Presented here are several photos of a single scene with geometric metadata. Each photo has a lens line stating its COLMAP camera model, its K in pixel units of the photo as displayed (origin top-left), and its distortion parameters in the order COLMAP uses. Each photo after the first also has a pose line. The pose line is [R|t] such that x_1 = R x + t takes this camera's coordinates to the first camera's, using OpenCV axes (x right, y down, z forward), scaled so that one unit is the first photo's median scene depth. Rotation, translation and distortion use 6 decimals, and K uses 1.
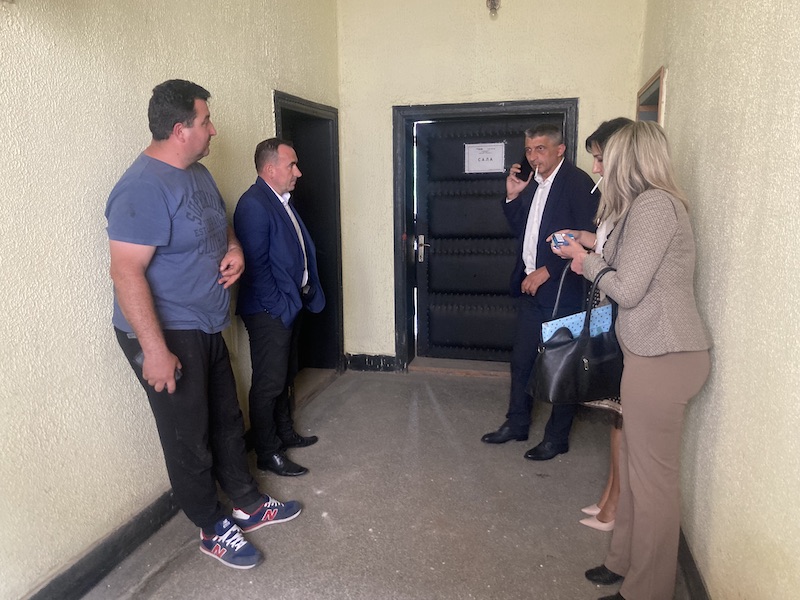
lens RADIAL K [[649.8, 0, 399.9], [0, 649.8, 306.8], [0, 0, 1]] dist [0.028311, -0.011711]
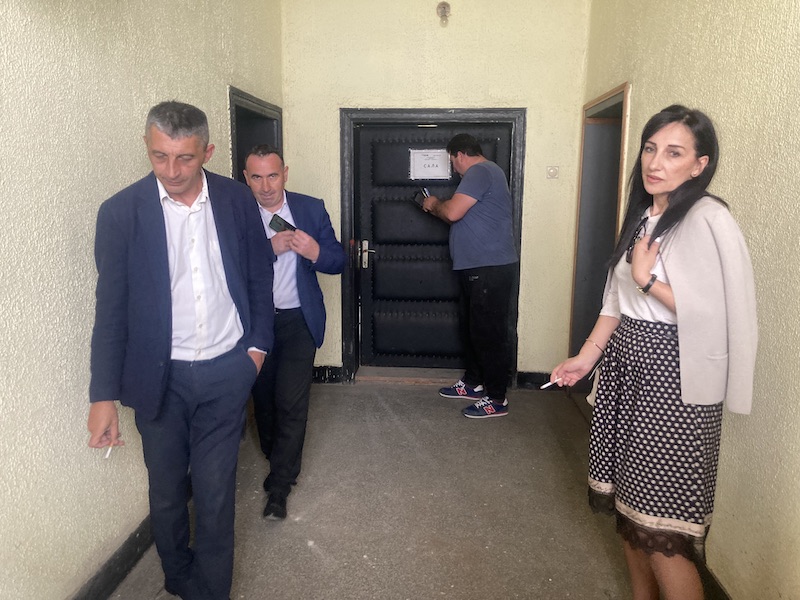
lens RADIAL K [[649.8, 0, 400.3], [0, 649.8, 292.7], [0, 0, 1]] dist [0.028311, -0.011711]
pose [[0.982022, -0.010541, 0.188472, -0.113929], [0.015652, 0.999548, -0.025648, -0.007663], [-0.188116, 0.028137, 0.981744, 0.041323]]
